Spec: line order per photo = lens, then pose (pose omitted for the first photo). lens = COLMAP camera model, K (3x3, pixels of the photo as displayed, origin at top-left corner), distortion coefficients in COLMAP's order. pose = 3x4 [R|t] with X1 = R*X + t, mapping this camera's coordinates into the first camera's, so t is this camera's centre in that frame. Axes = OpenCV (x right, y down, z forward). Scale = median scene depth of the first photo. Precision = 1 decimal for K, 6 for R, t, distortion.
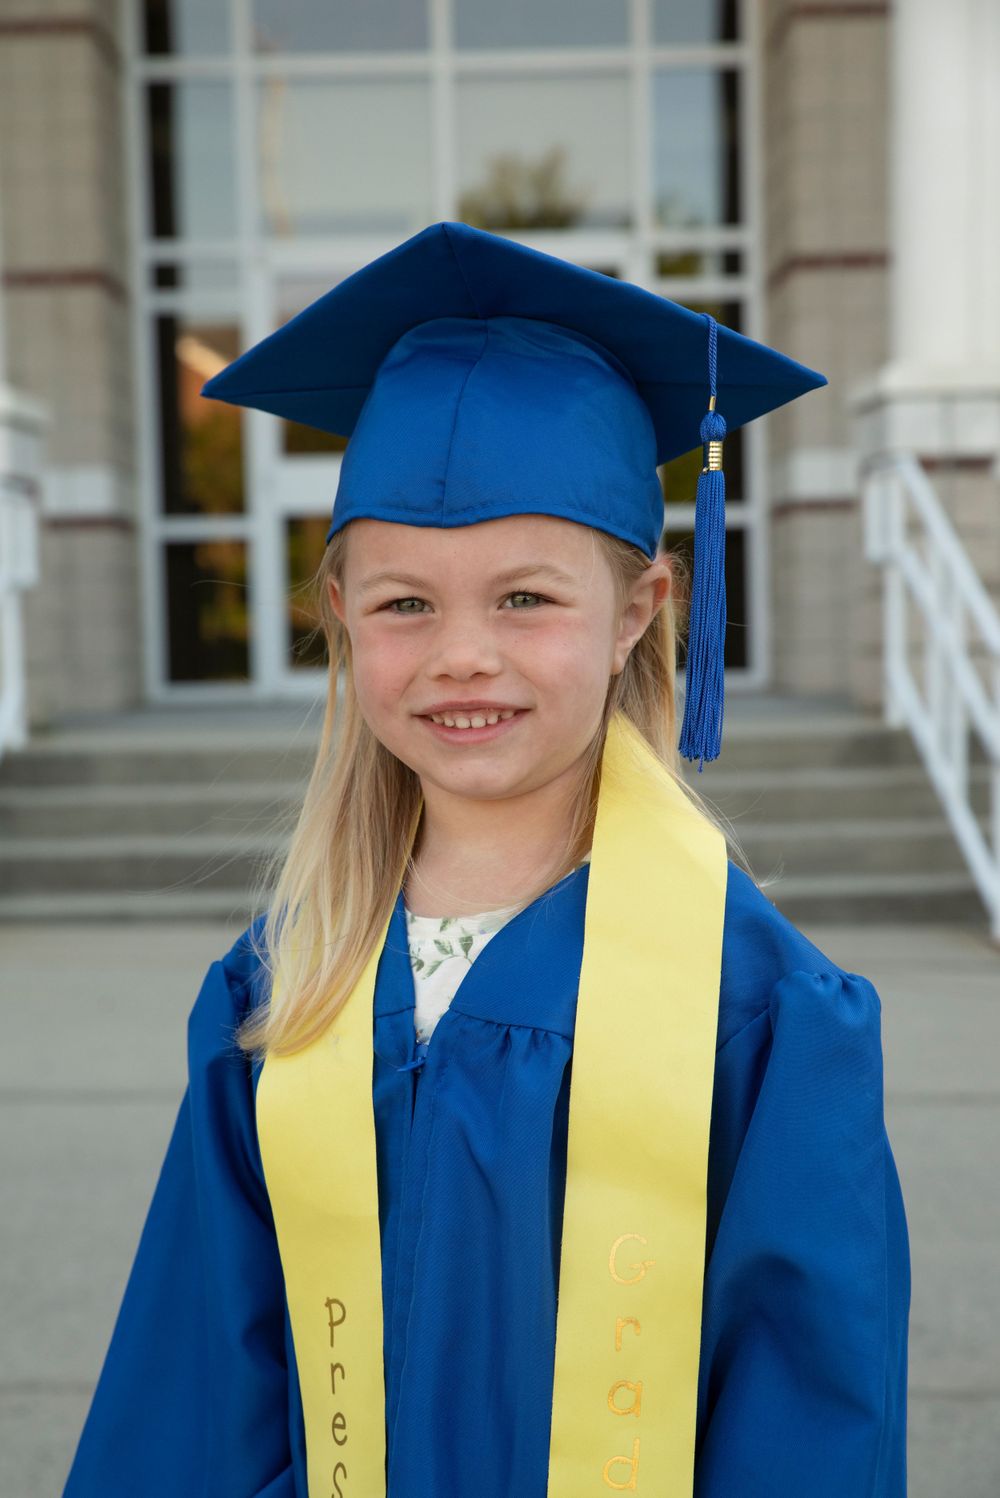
lens RADIAL K [[2699.1, 0, 499.1], [0, 2699.1, 844.4], [0, 0, 1]] dist [0.088085, 0.000047]
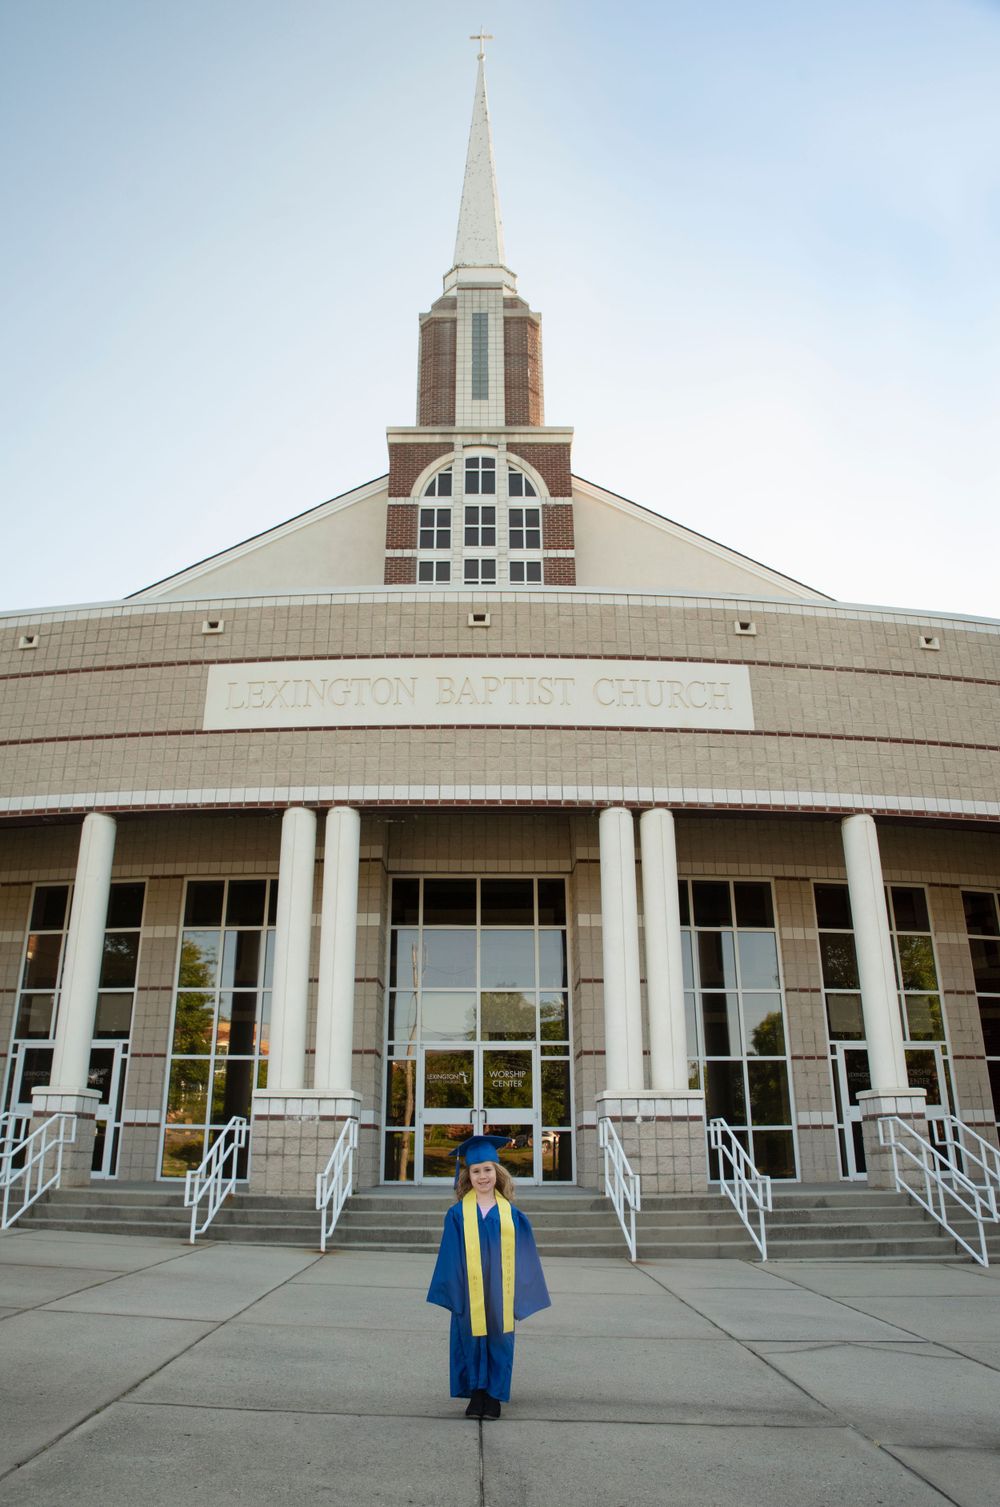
lens RADIAL K [[1058.9, 0, 482.2], [0, 1058.9, 762.7], [0, 0, 1]] dist [-0.131906, 0.095817]
pose [[0.999637, 0.022420, -0.014958, -0.003493], [-0.026666, 0.903331, -0.428114, 0.018873], [0.003913, 0.428358, 0.903601, -0.326283]]
